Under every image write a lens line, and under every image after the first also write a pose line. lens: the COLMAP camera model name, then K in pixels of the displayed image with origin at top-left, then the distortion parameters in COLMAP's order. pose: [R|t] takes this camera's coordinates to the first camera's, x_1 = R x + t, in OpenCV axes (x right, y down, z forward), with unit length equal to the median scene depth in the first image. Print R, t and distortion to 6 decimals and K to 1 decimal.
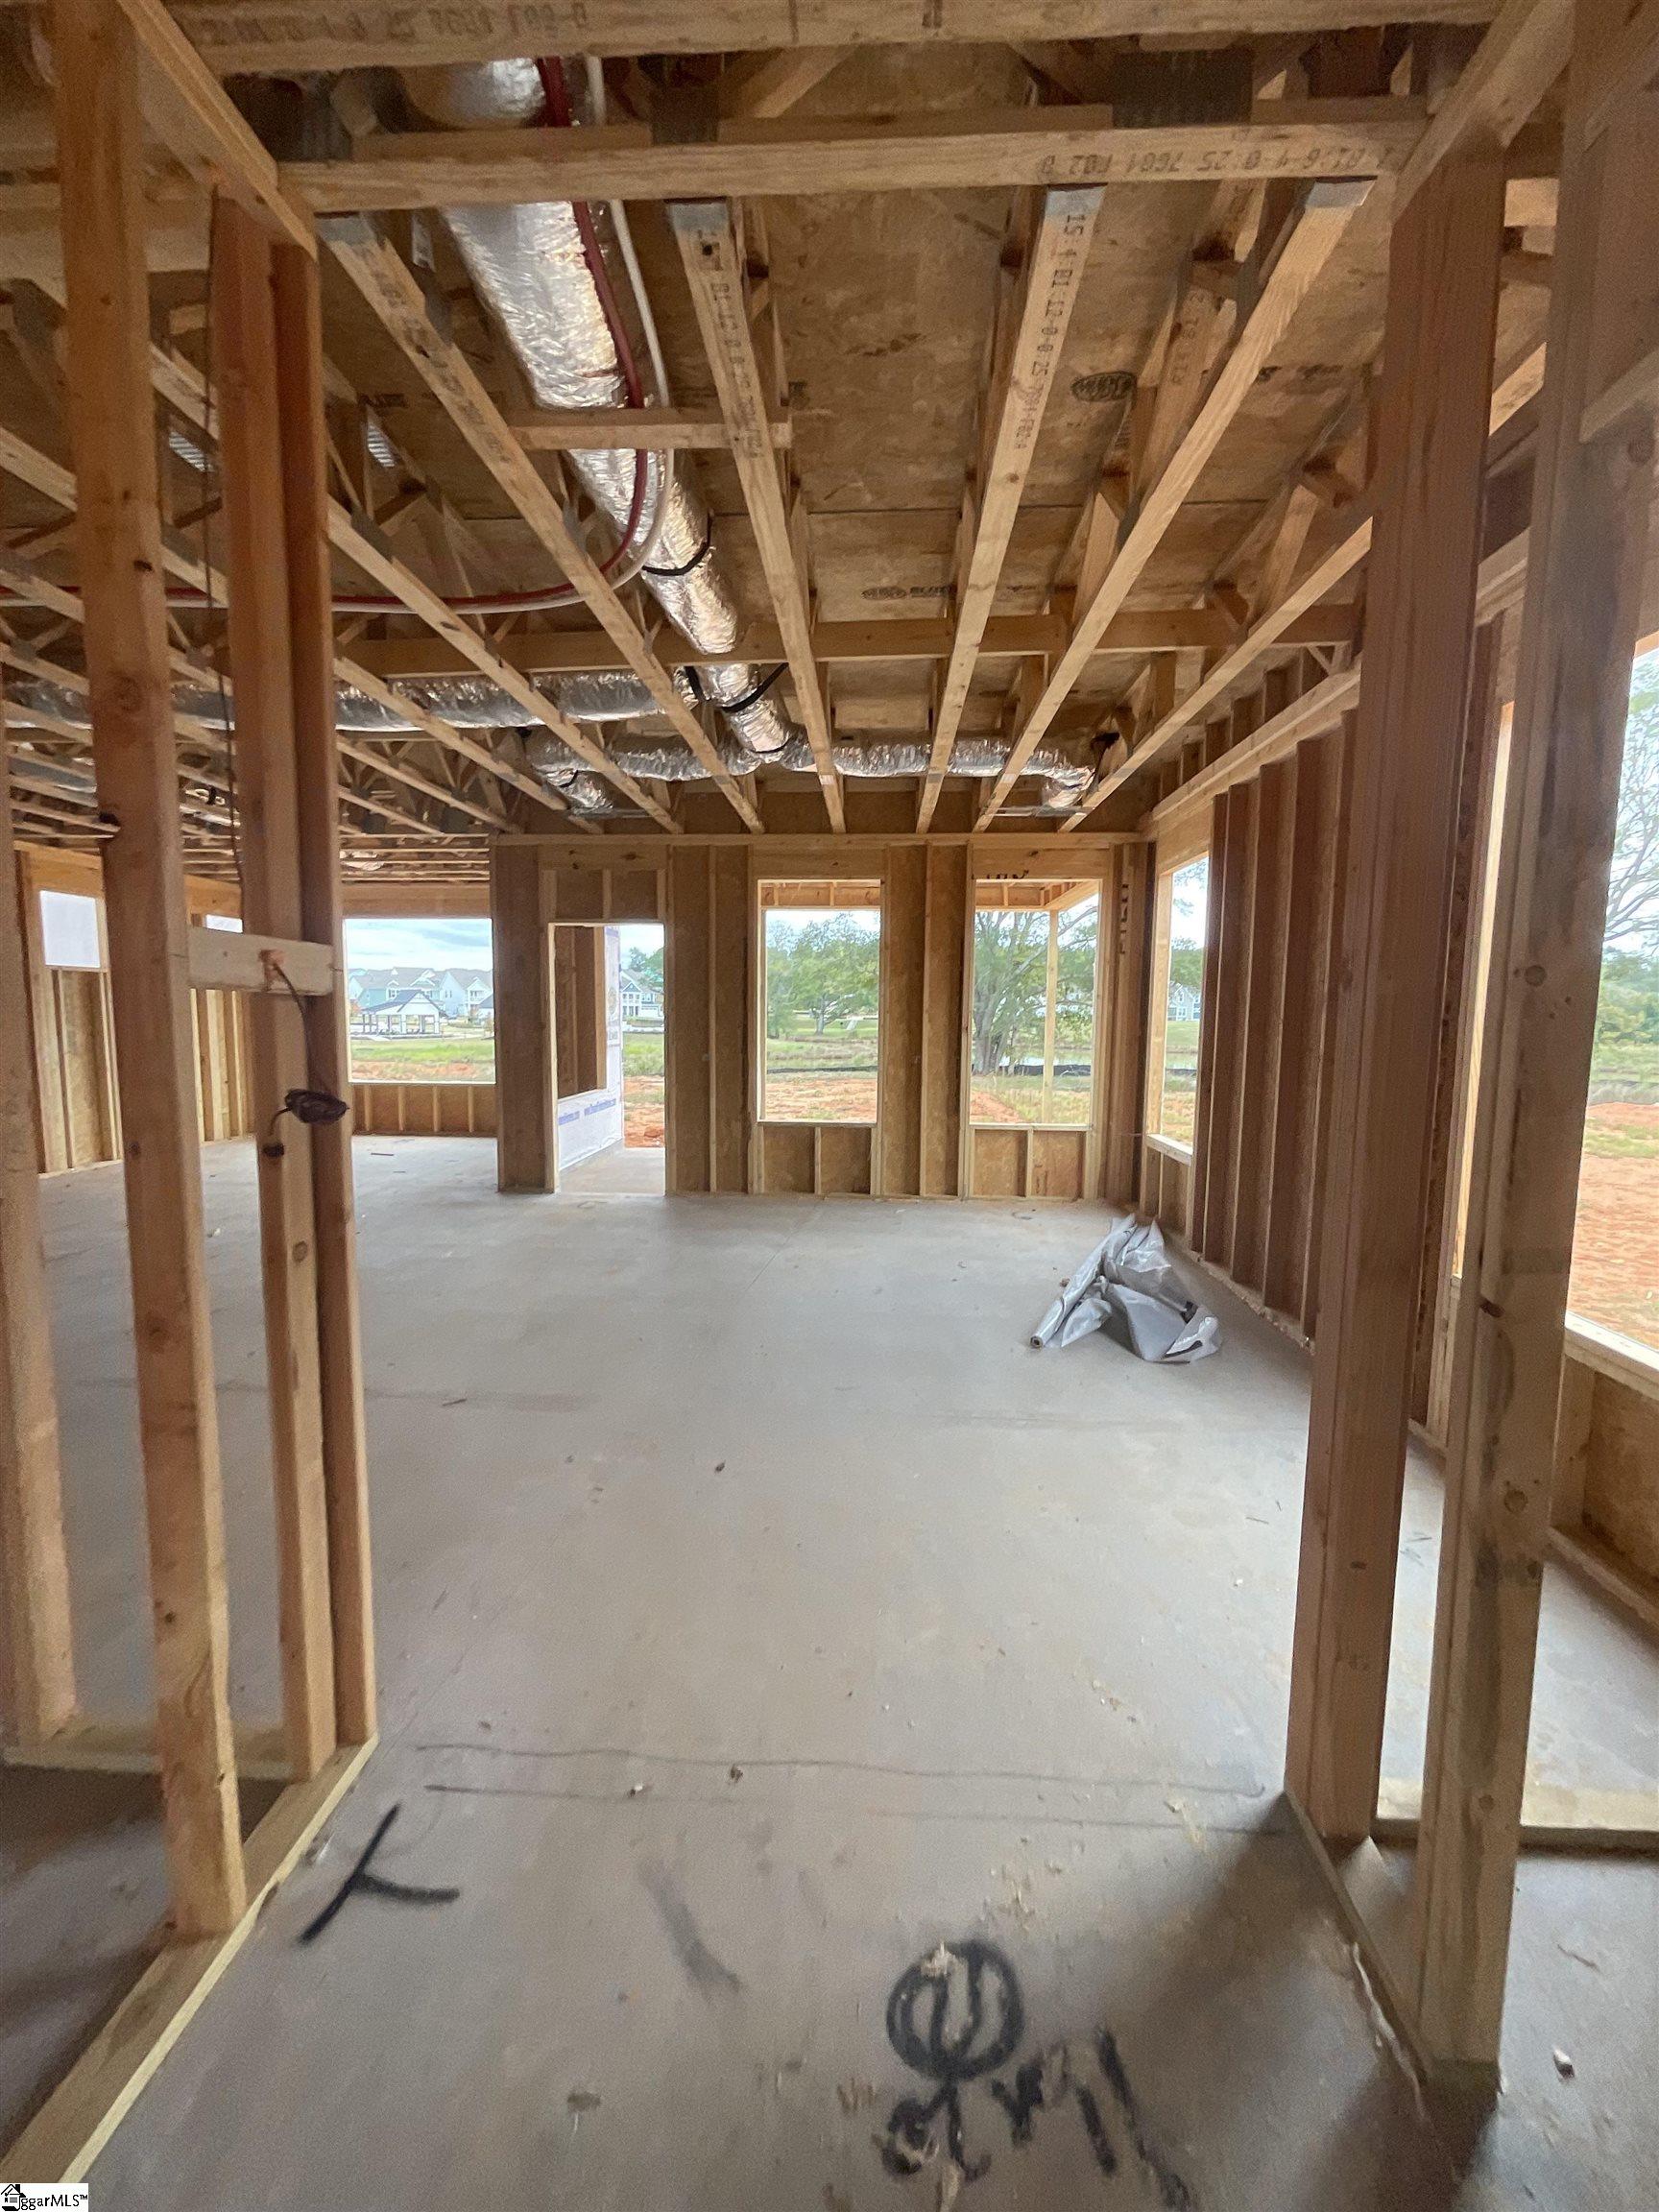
lens RADIAL K [[885.5, 0, 826.2], [0, 885.5, 1100.0], [0, 0, 1]] dist [-0.005899, 0.001331]
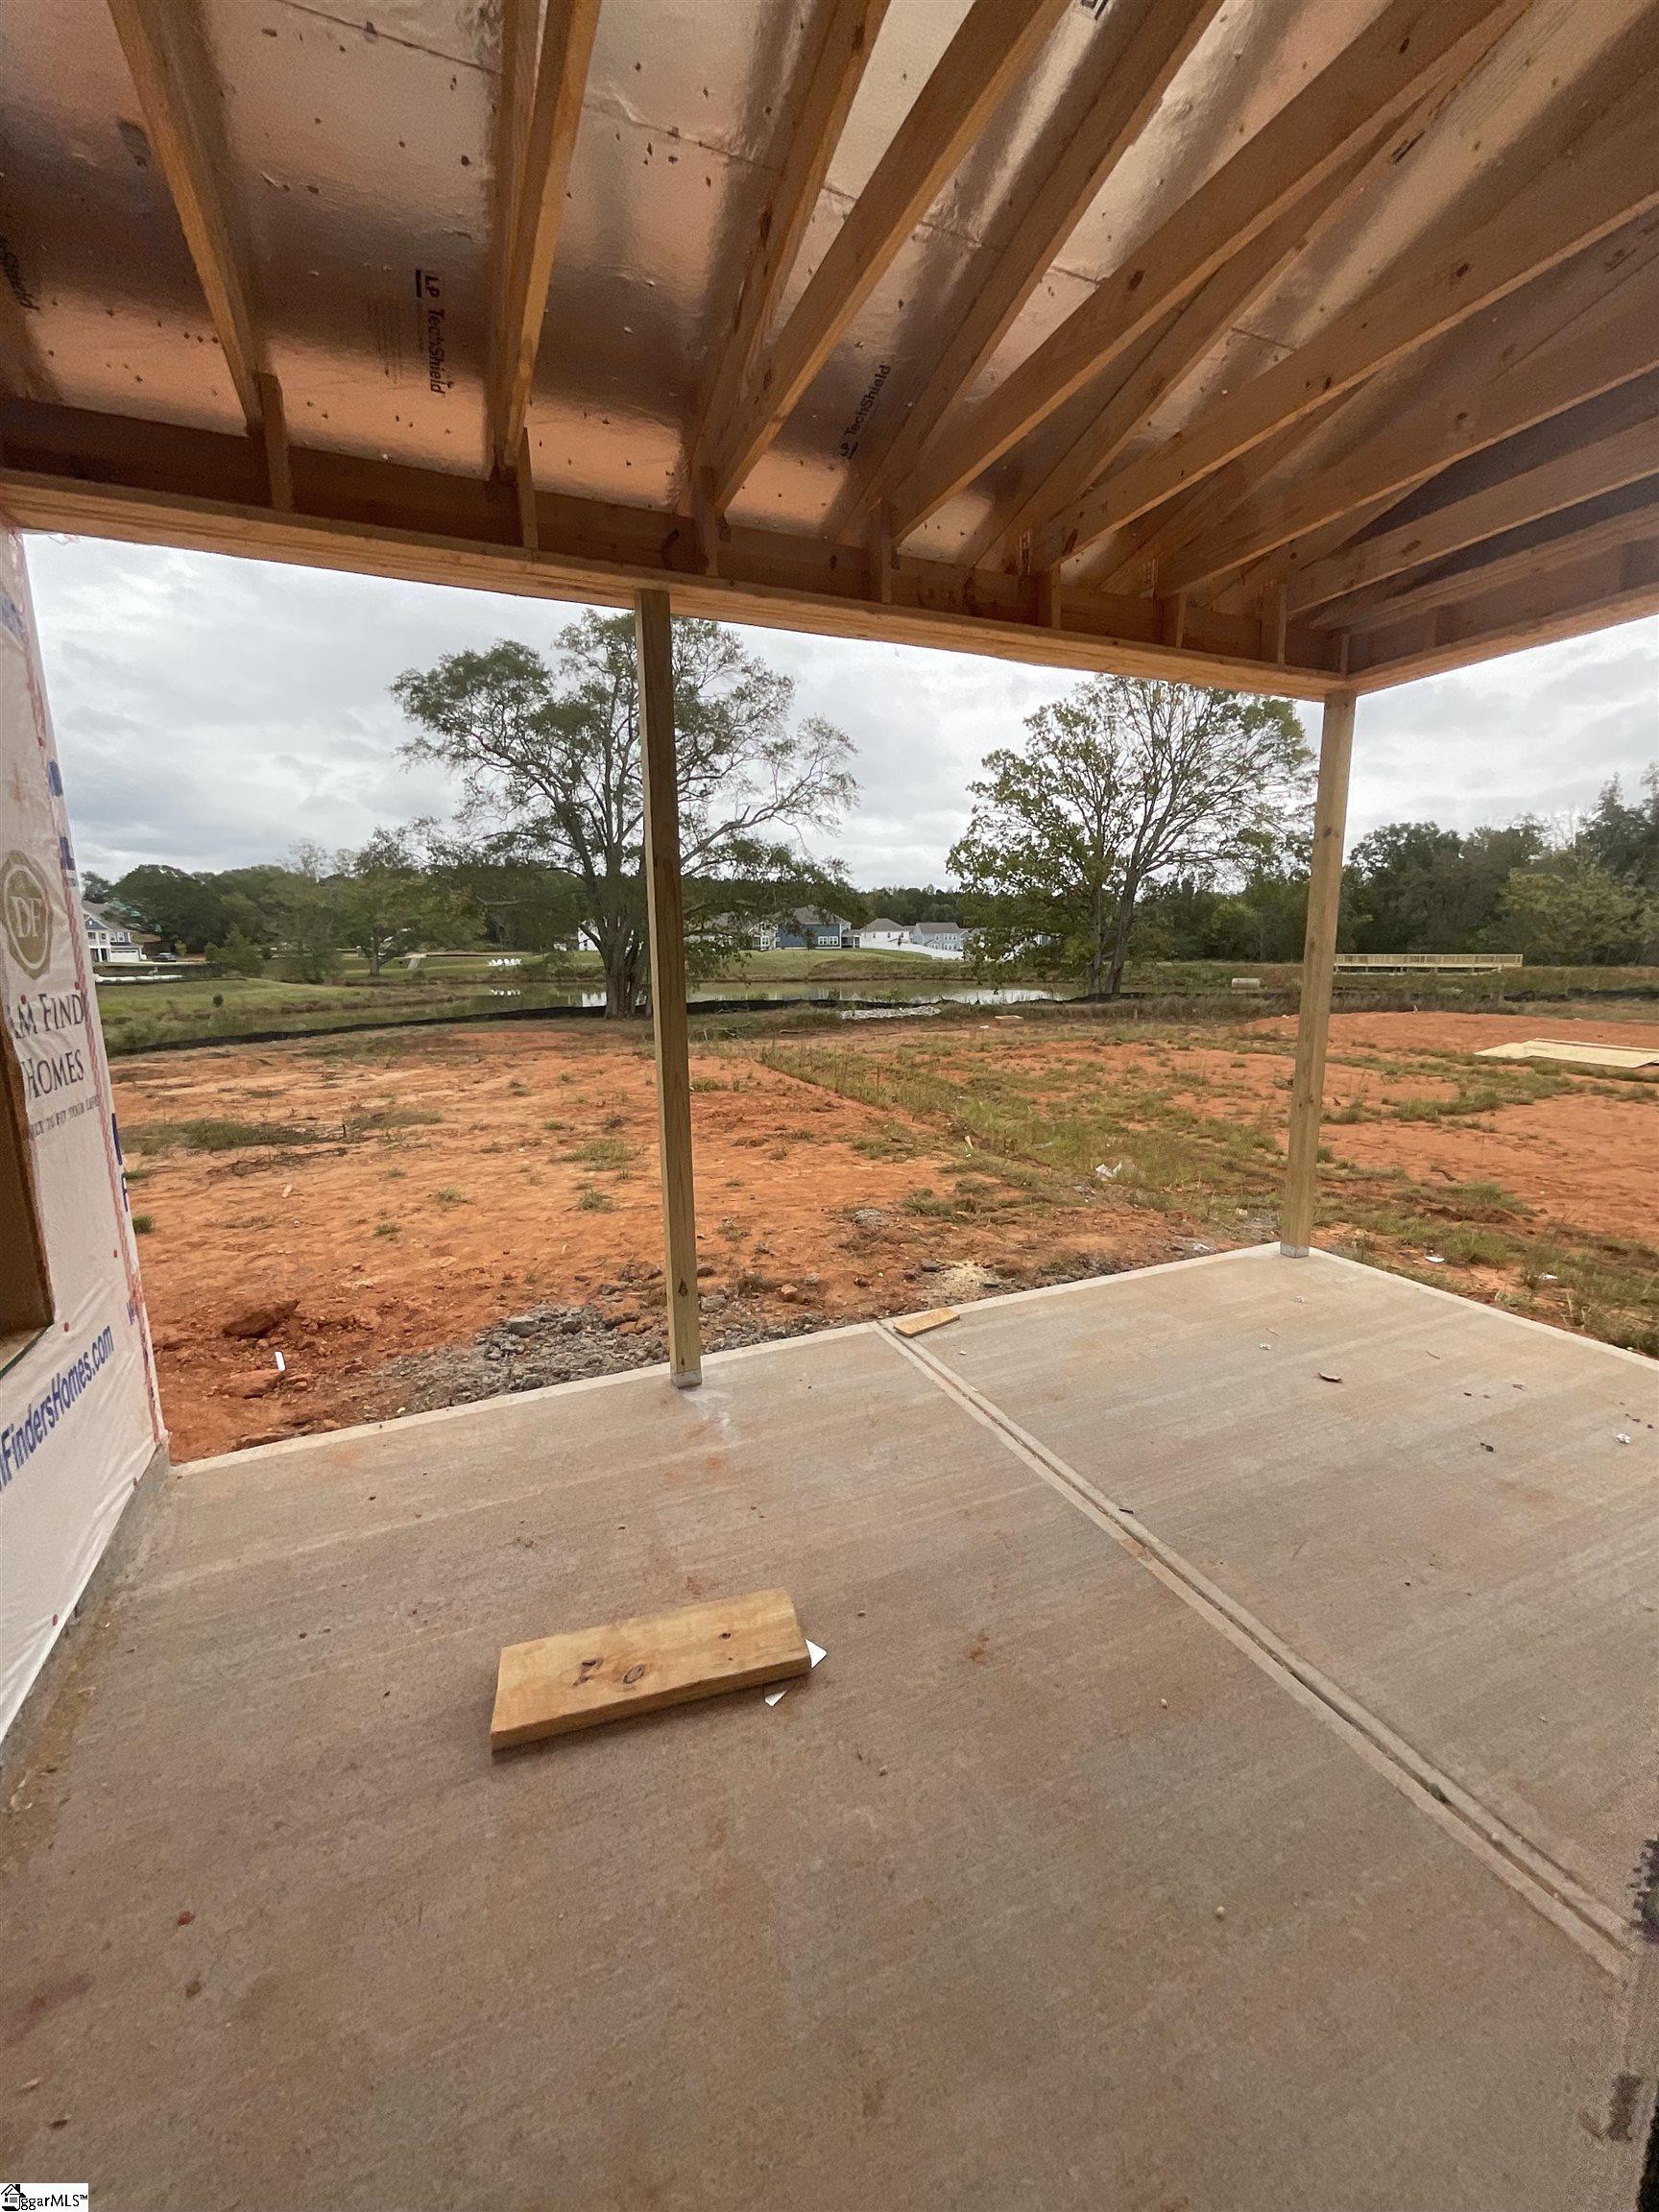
lens RADIAL K [[885.5, 0, 823.4], [0, 885.5, 1097.8], [0, 0, 1]] dist [-0.005899, 0.001331]
pose [[0.892001, -0.098740, 0.441117, -0.206881], [0.066422, 0.993889, 0.088158, -0.092549], [-0.447126, -0.049337, 0.893109, 0.891561]]
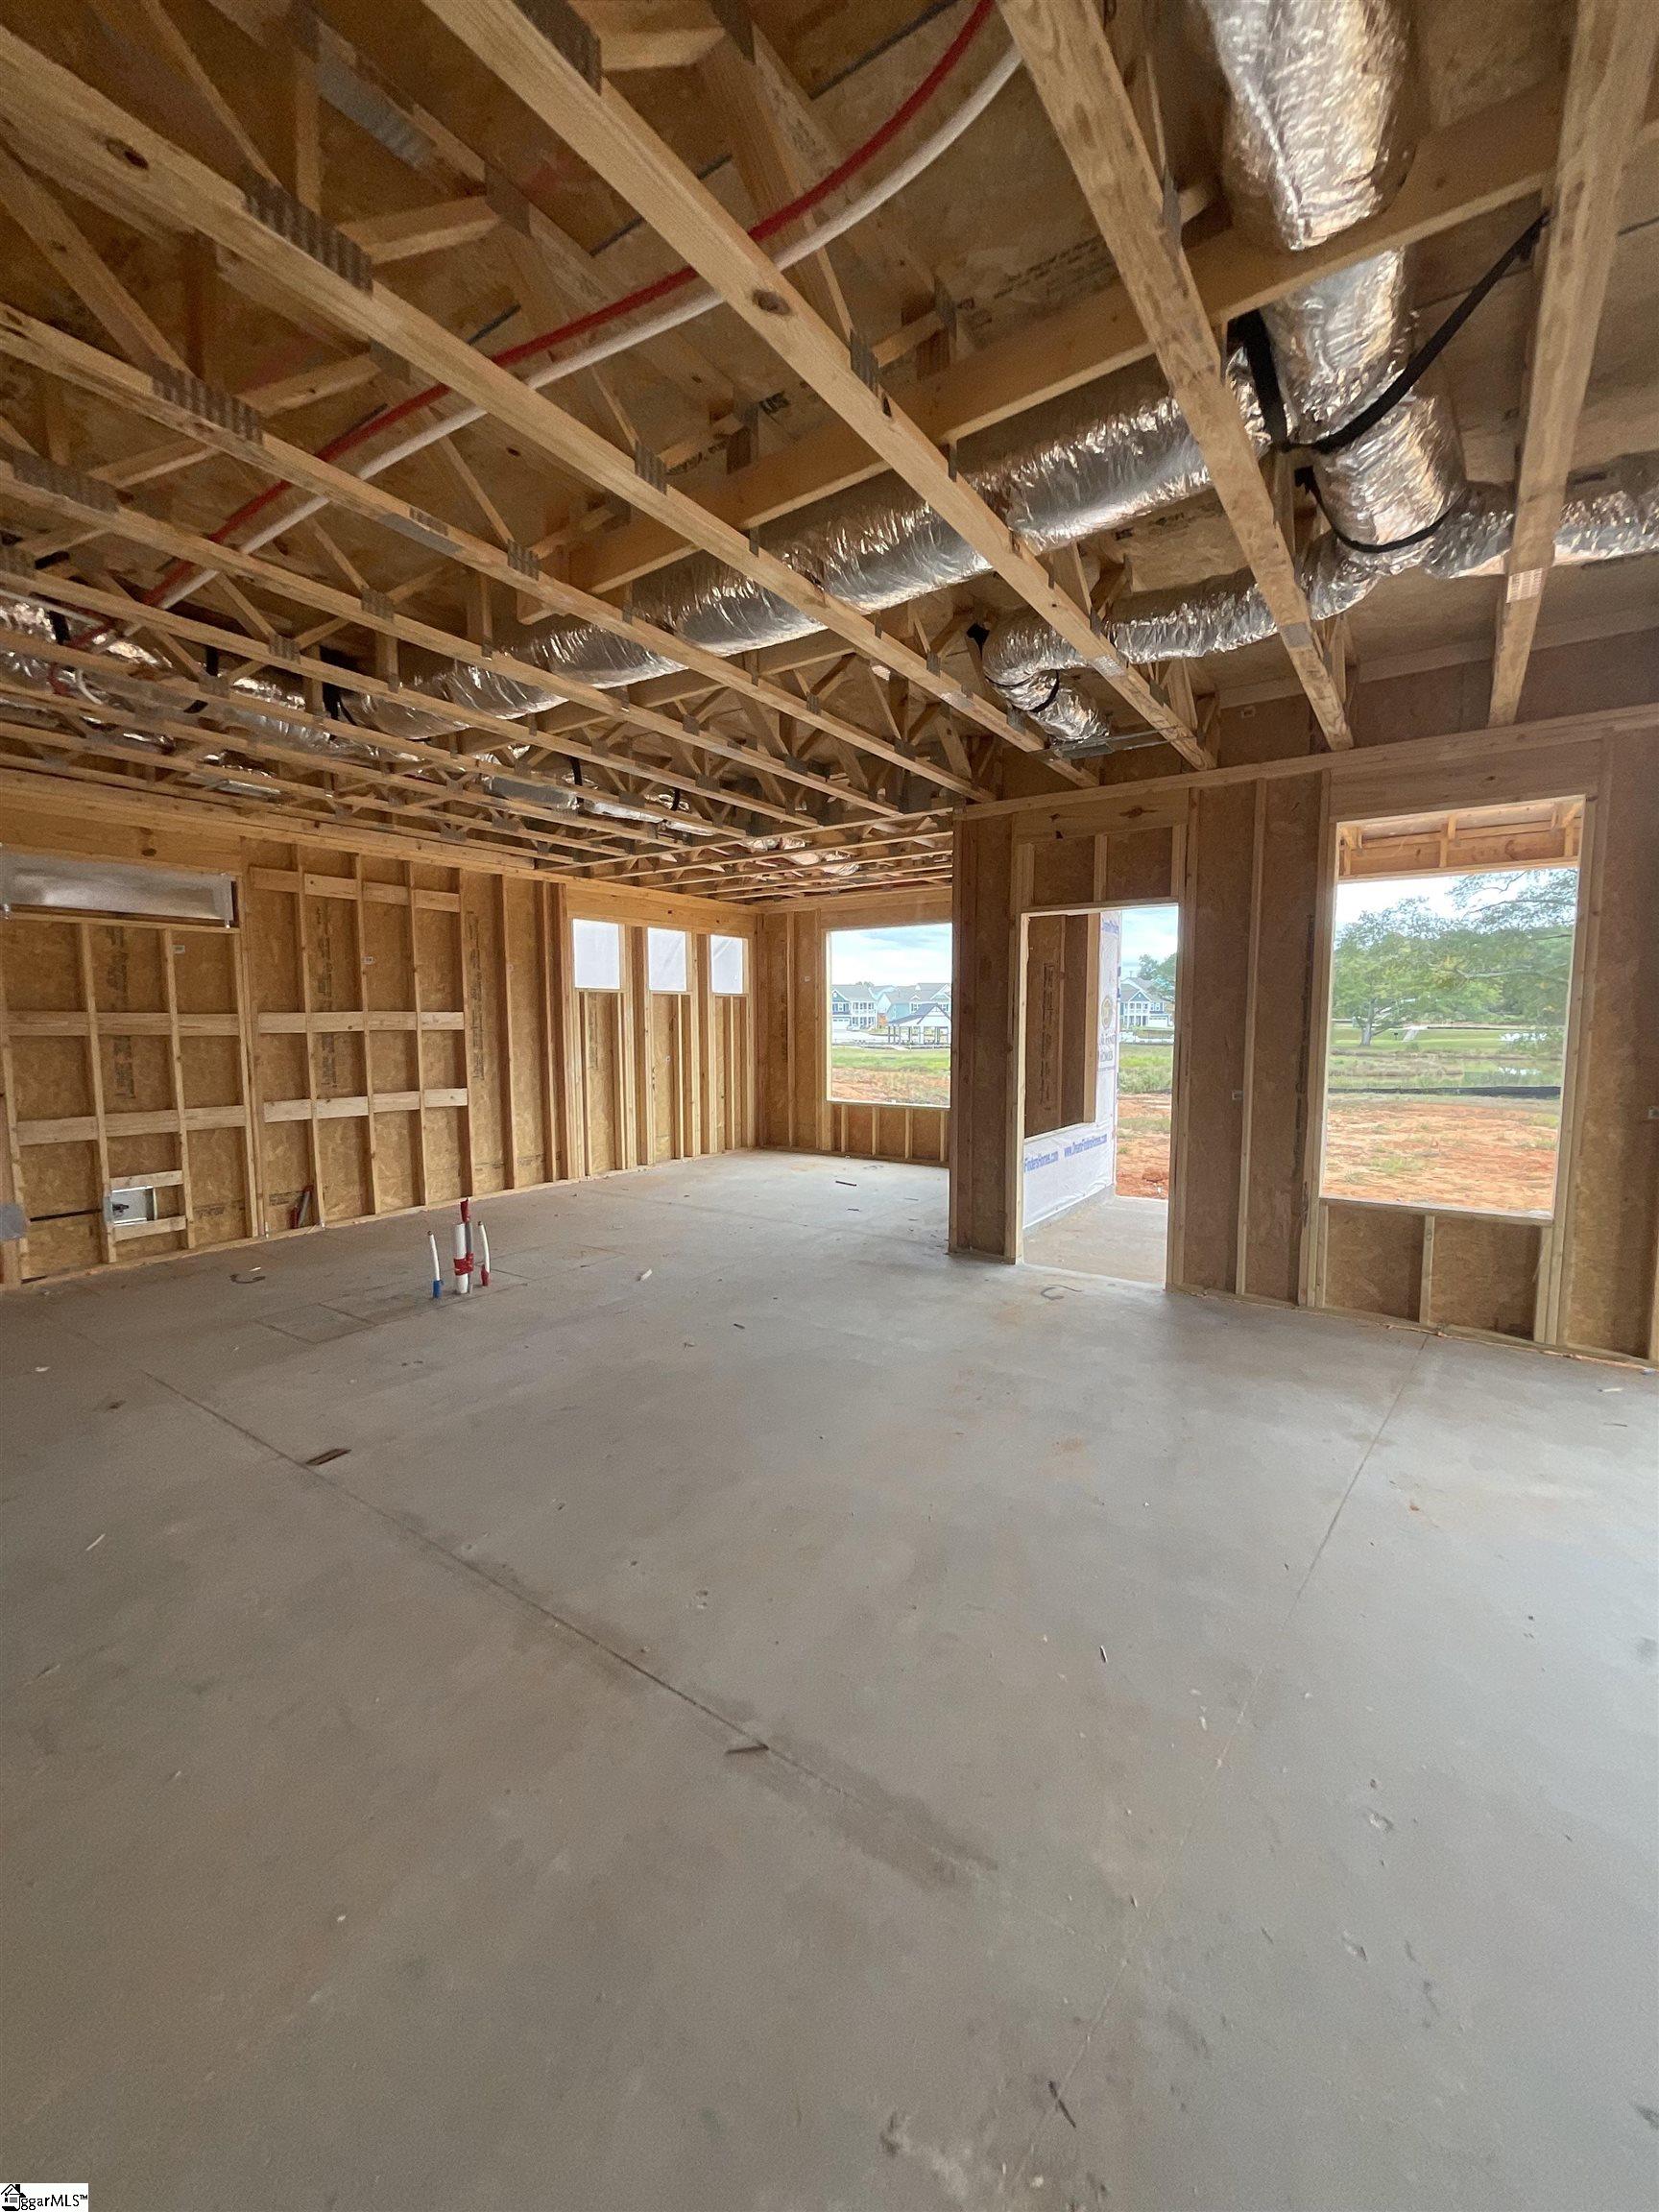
lens RADIAL K [[885.5, 0, 838.2], [0, 885.5, 1100.8], [0, 0, 1]] dist [-0.005899, 0.001331]
pose [[0.856566, 0.037019, -0.514708, -0.049075], [-0.042522, 0.999095, 0.001094, -0.031860], [0.514283, 0.020949, 0.857365, 0.264246]]
